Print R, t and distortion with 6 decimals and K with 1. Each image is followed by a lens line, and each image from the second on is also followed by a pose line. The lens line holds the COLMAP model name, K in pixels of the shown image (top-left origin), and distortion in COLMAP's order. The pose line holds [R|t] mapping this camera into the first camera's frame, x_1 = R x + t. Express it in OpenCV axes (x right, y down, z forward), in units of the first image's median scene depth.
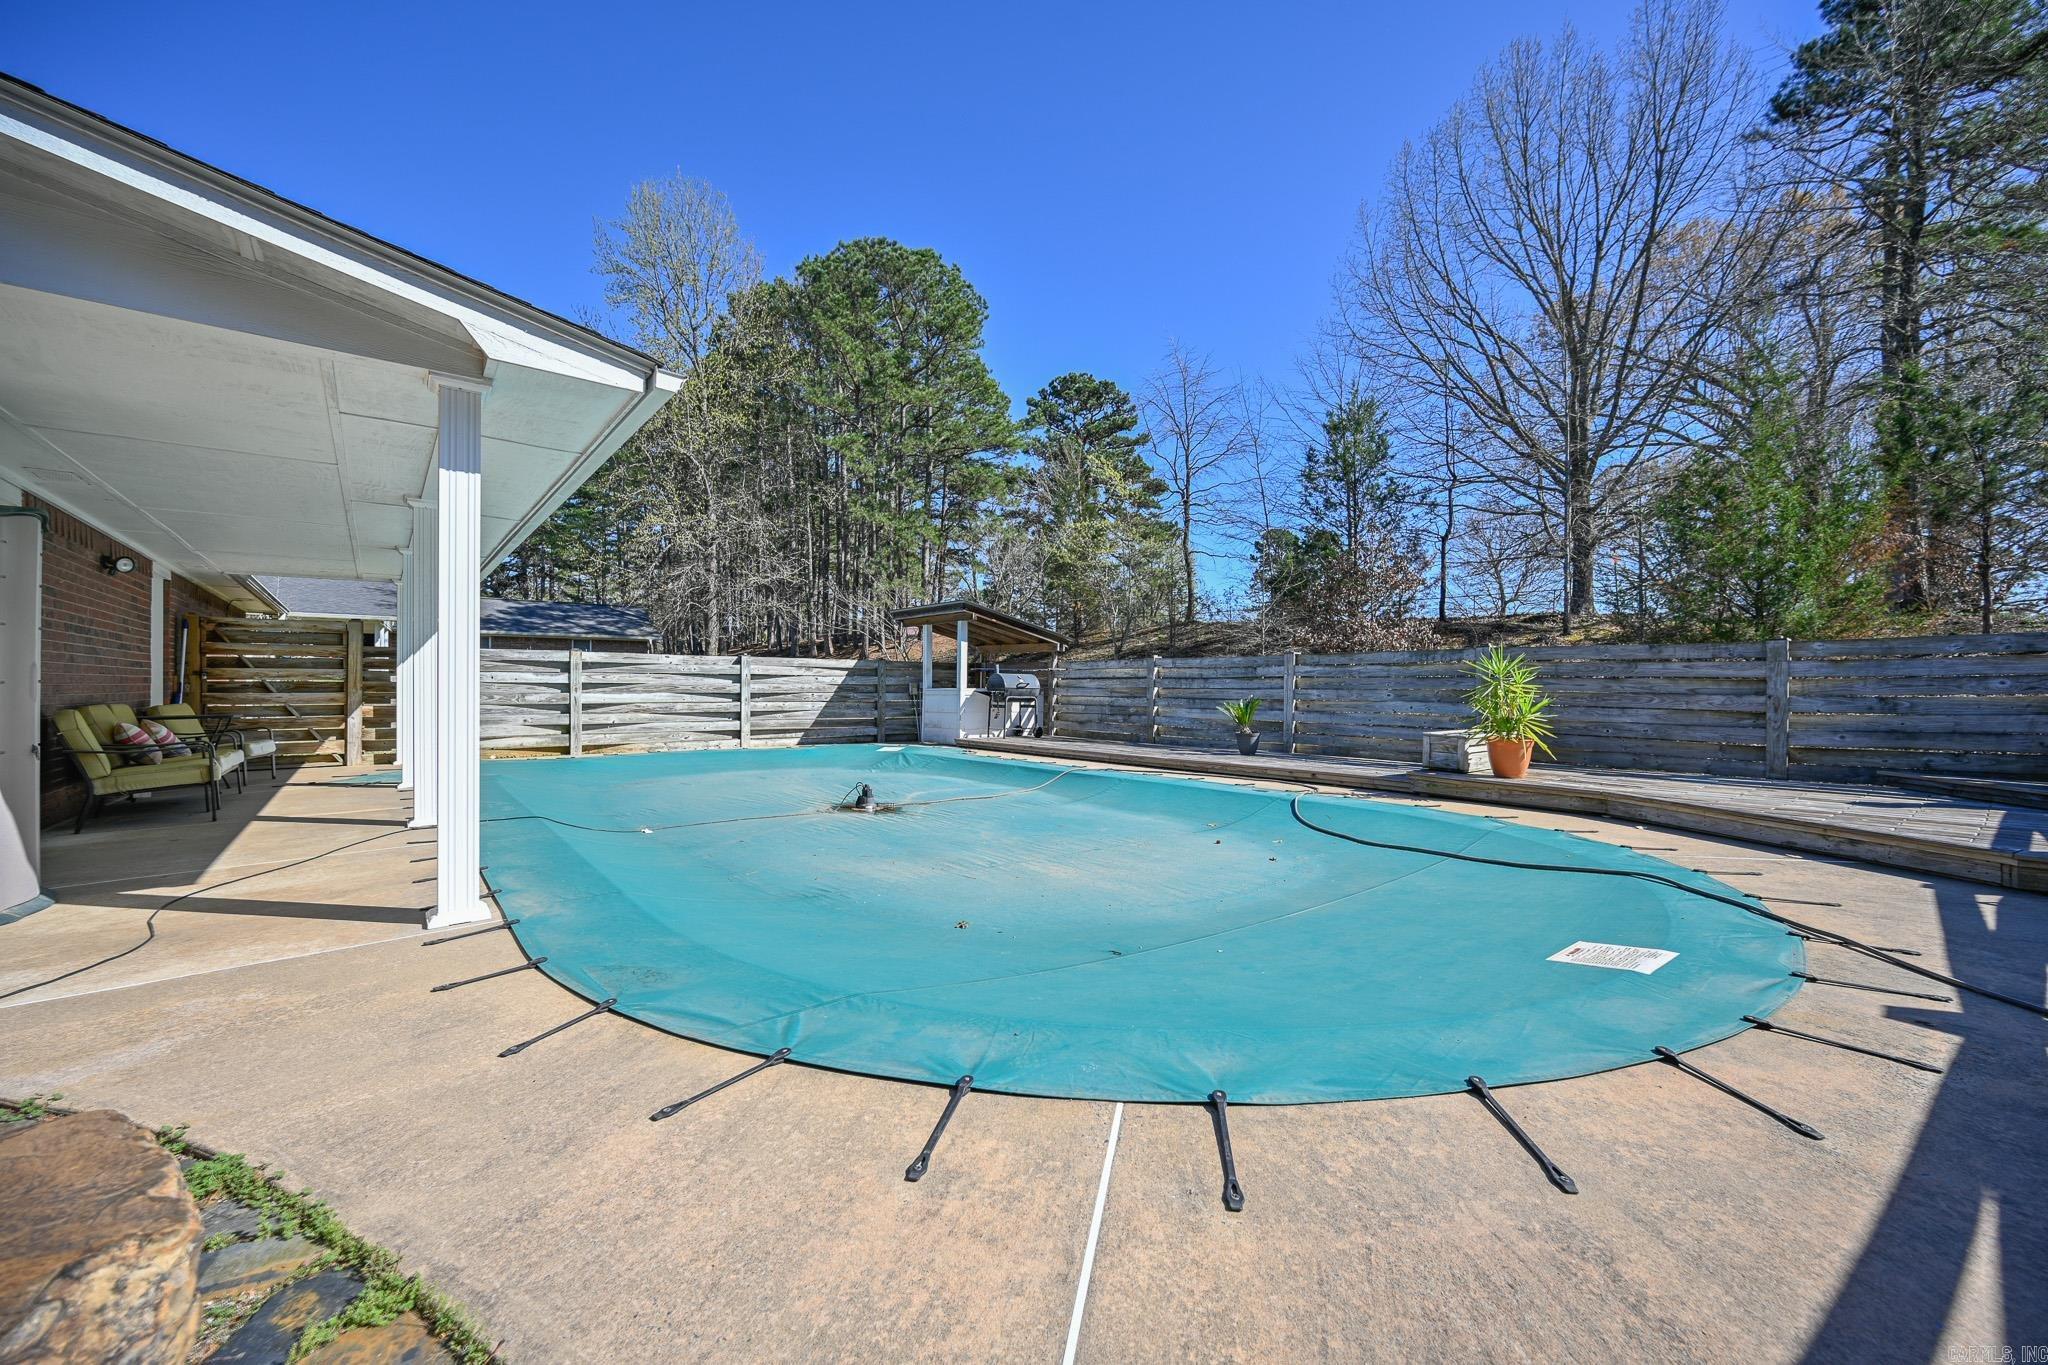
lens RADIAL K [[838.3, 0, 1029.8], [0, 838.3, 682.6], [0, 0, 1]] dist [-0.003133, 0.000109]
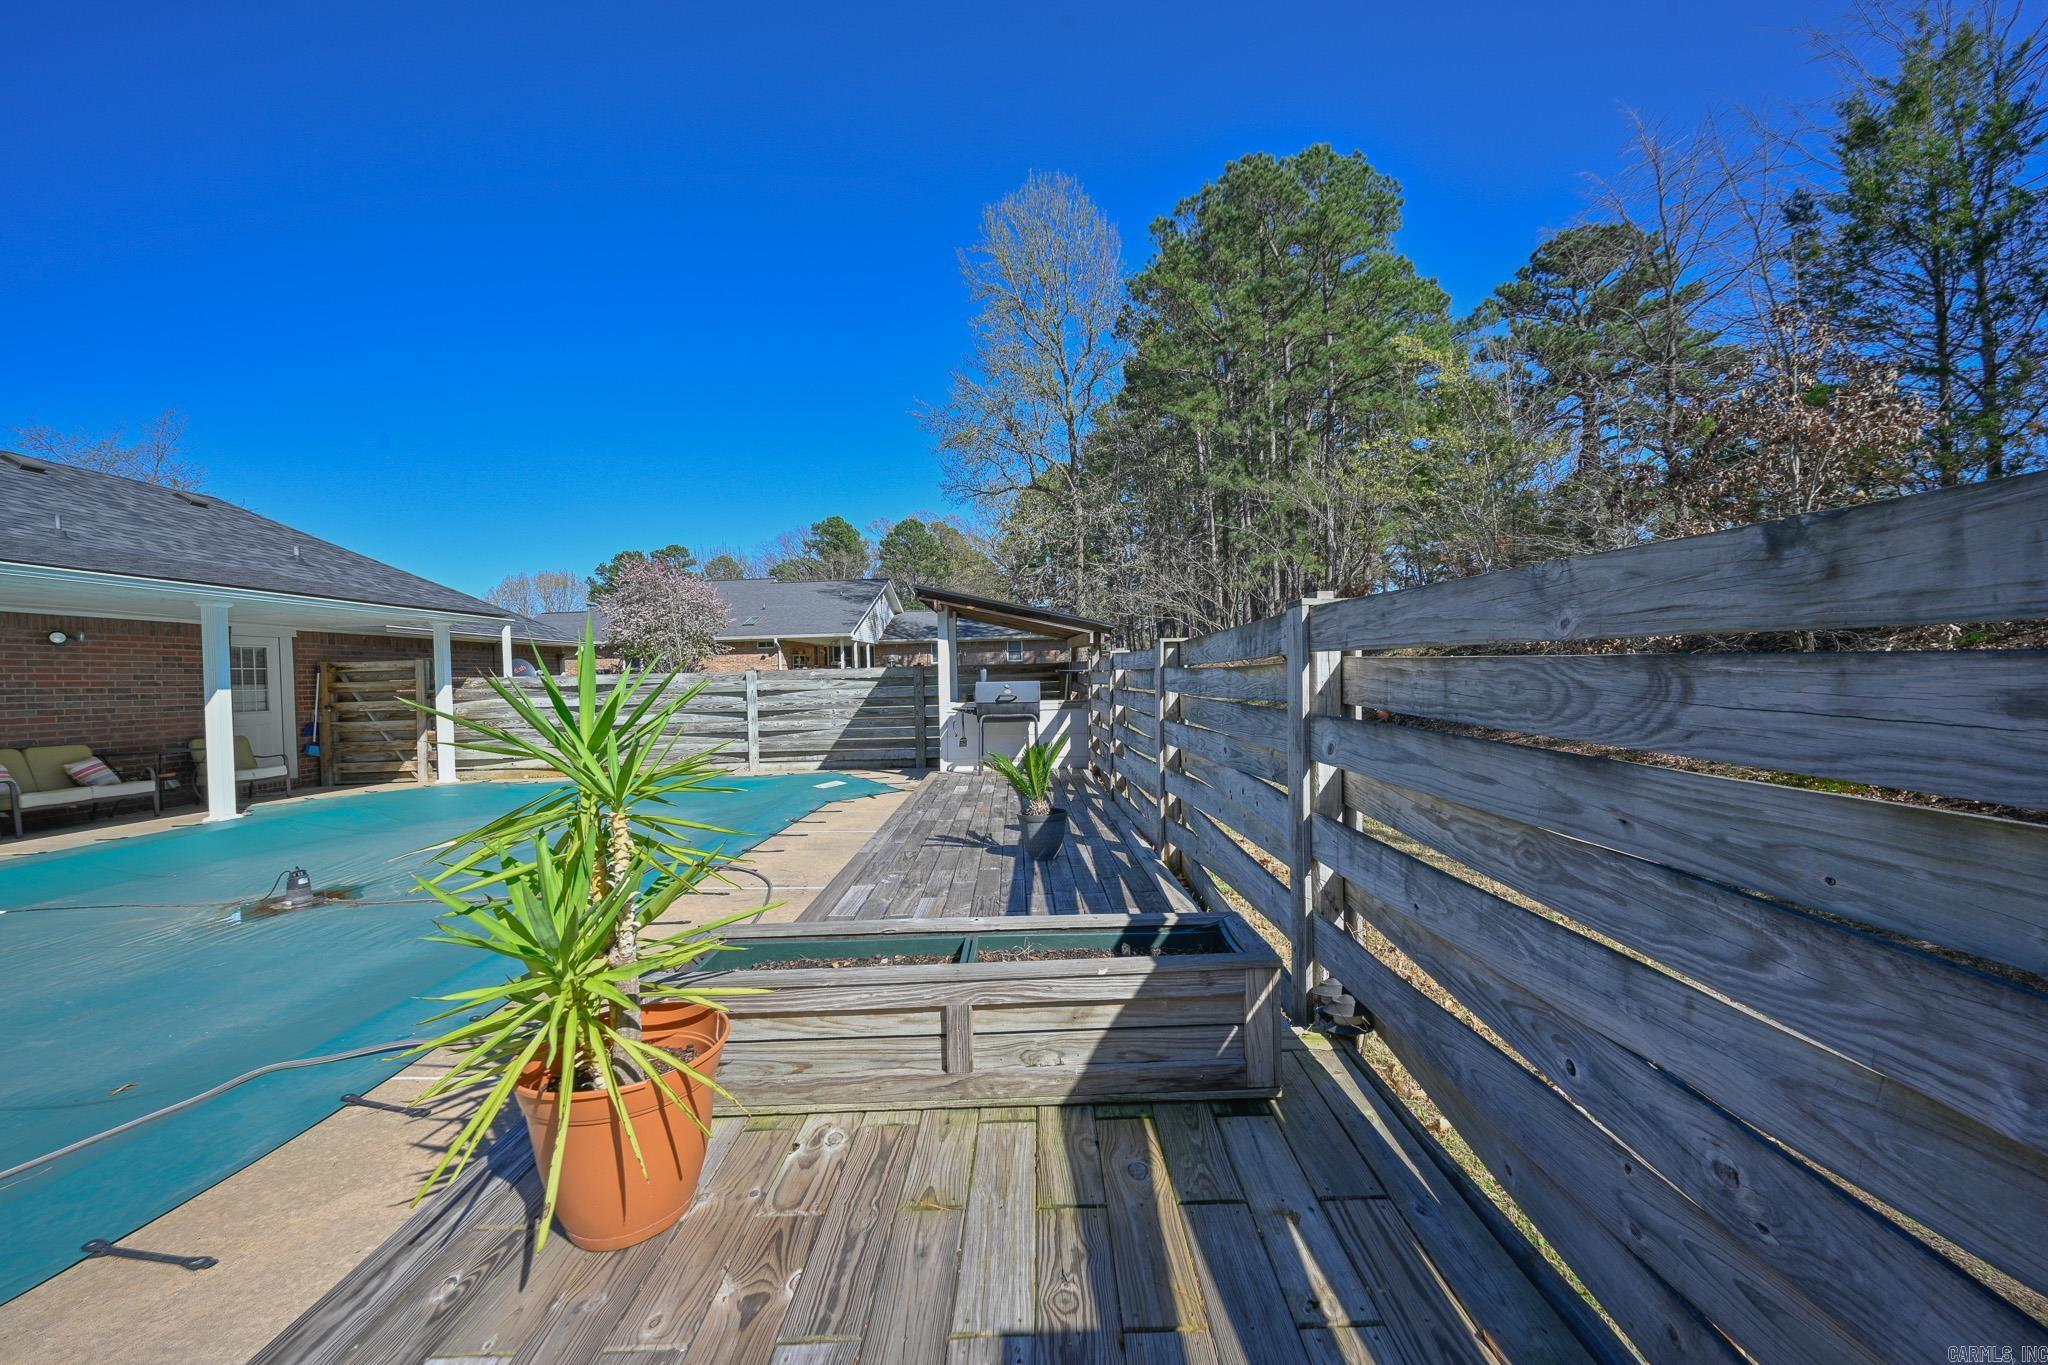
lens RADIAL K [[838.3, 0, 1029.2], [0, 838.3, 684.9], [0, 0, 1]] dist [-0.003133, 0.000109]
pose [[0.770497, -0.025592, -0.636929, 0.459343], [0.035547, 0.999364, 0.002847, -0.007512], [0.636451, -0.024834, 0.770917, 0.492608]]
